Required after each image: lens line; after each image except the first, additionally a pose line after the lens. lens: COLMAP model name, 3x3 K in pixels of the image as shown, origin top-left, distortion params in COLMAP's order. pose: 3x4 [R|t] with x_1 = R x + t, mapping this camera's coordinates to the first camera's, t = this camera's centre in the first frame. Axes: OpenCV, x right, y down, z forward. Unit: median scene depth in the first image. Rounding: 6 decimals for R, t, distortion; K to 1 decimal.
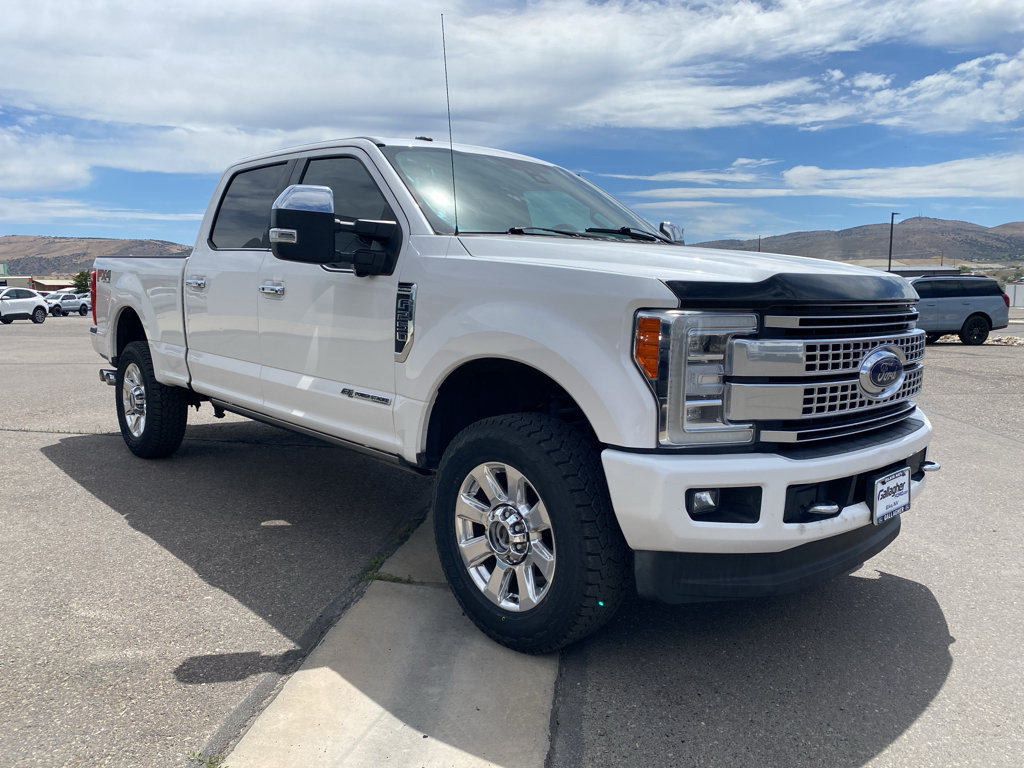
lens RADIAL K [[785.6, 0, 508.8], [0, 785.6, 395.5], [0, 0, 1]] dist [0.035435, -0.040812]
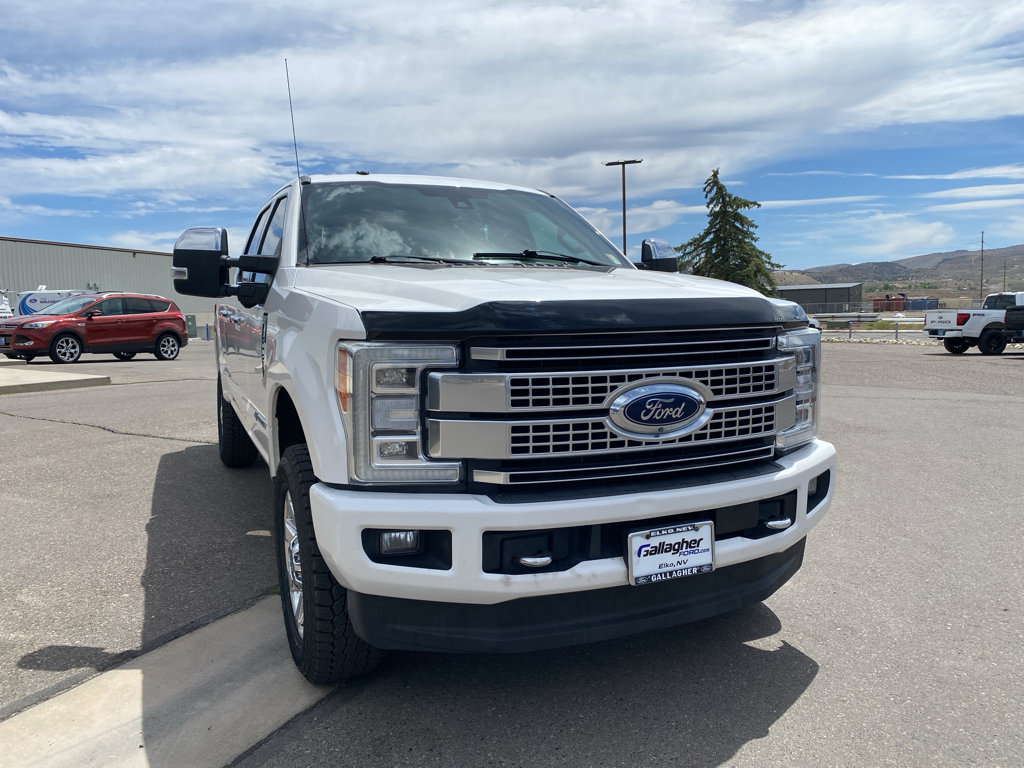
lens RADIAL K [[785.6, 0, 501.7], [0, 785.6, 393.5], [0, 0, 1]] dist [0.035435, -0.040812]
pose [[0.944141, 0.015929, -0.329158, 0.345441], [-0.024403, 0.999468, -0.021629, -0.014050], [0.328638, 0.028453, 0.944027, 0.073251]]
